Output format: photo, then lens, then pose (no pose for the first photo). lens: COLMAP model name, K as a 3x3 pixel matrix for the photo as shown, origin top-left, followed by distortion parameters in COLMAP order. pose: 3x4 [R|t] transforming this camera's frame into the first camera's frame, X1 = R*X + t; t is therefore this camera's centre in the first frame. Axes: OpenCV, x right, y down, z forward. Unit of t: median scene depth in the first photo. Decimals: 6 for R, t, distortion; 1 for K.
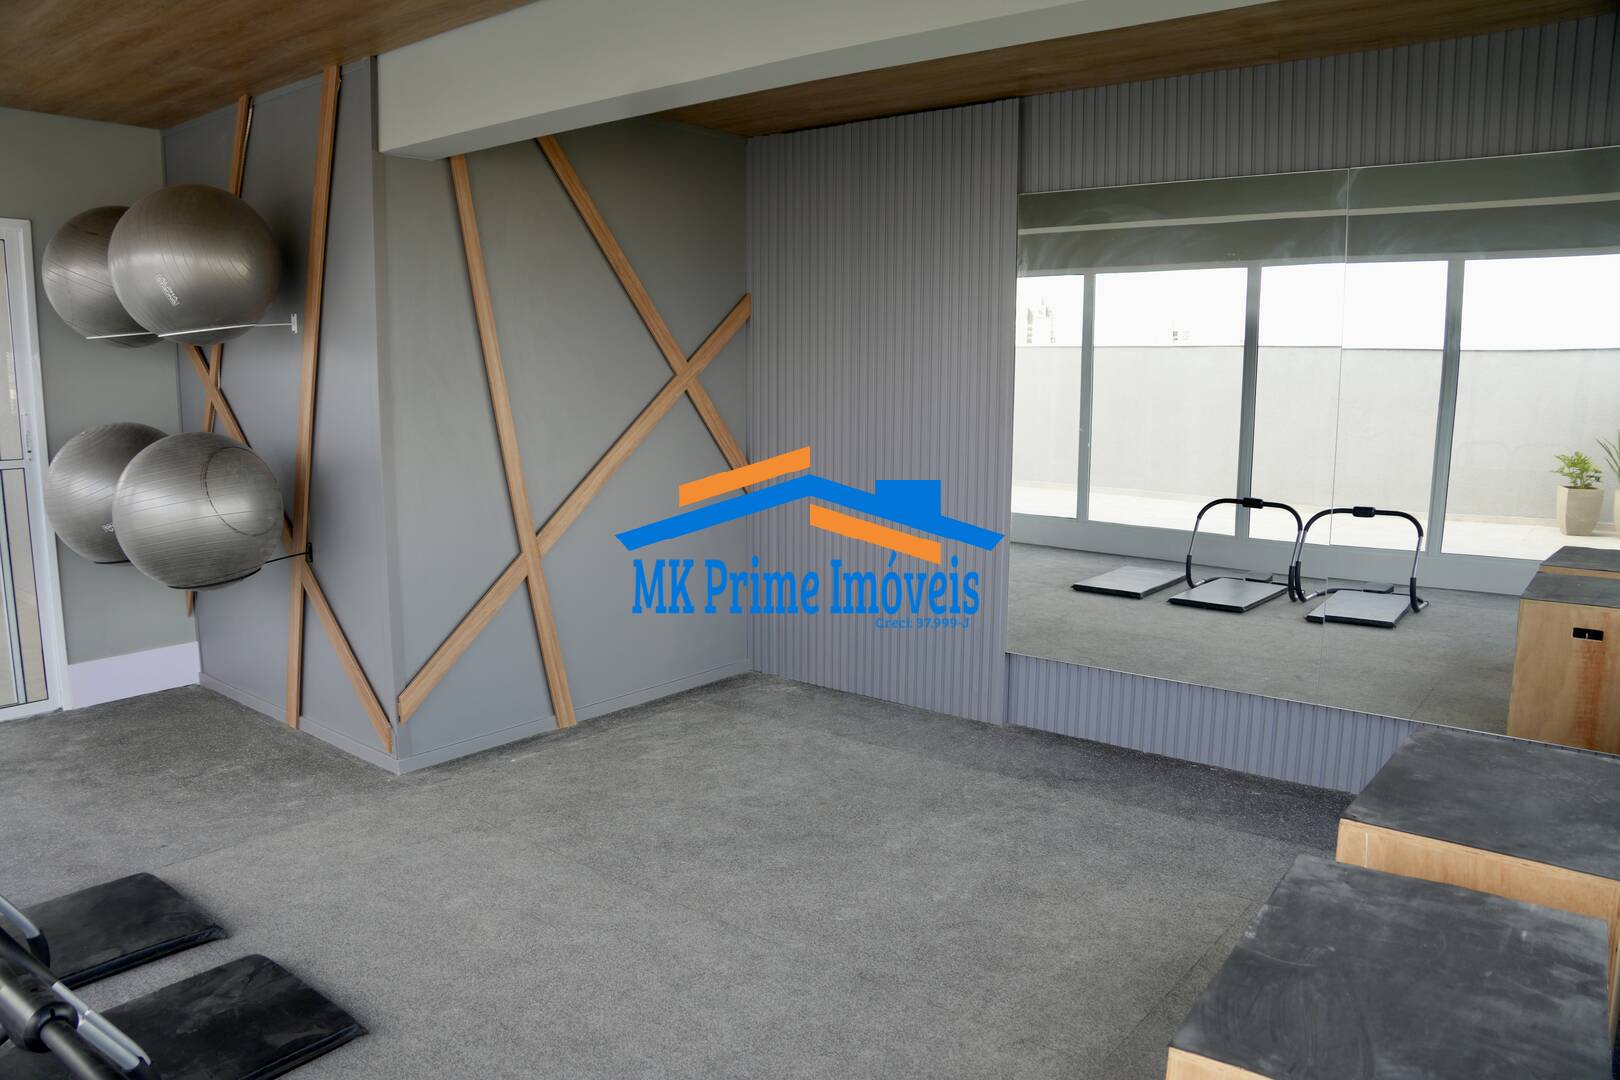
lens RADIAL K [[1155.1, 0, 808.2], [0, 1155.1, 552.4], [0, 0, 1]] dist [-0.099381, 0.027003]
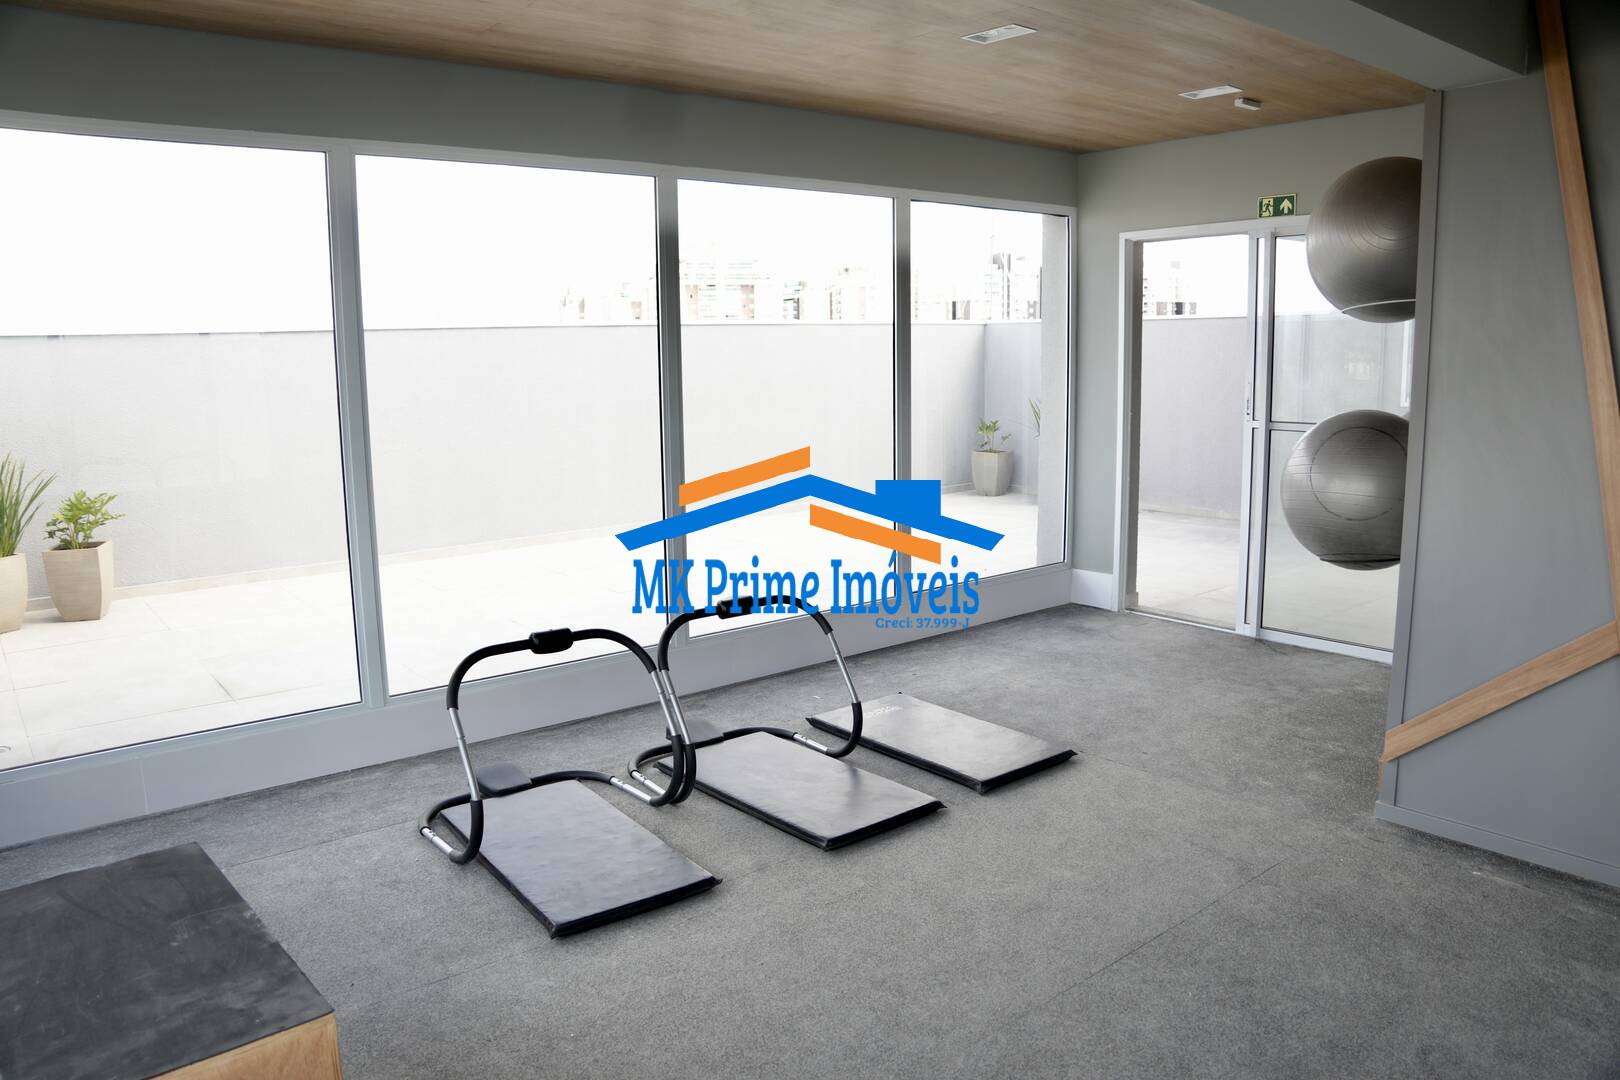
lens RADIAL K [[1155.1, 0, 811.3], [0, 1155.1, 528.4], [0, 0, 1]] dist [-0.099381, 0.027003]
pose [[-0.220673, 0.141622, -0.965011, 0.571233], [-0.138018, 0.974912, 0.174636, -0.117604], [0.965533, 0.171726, -0.195590, 0.772487]]
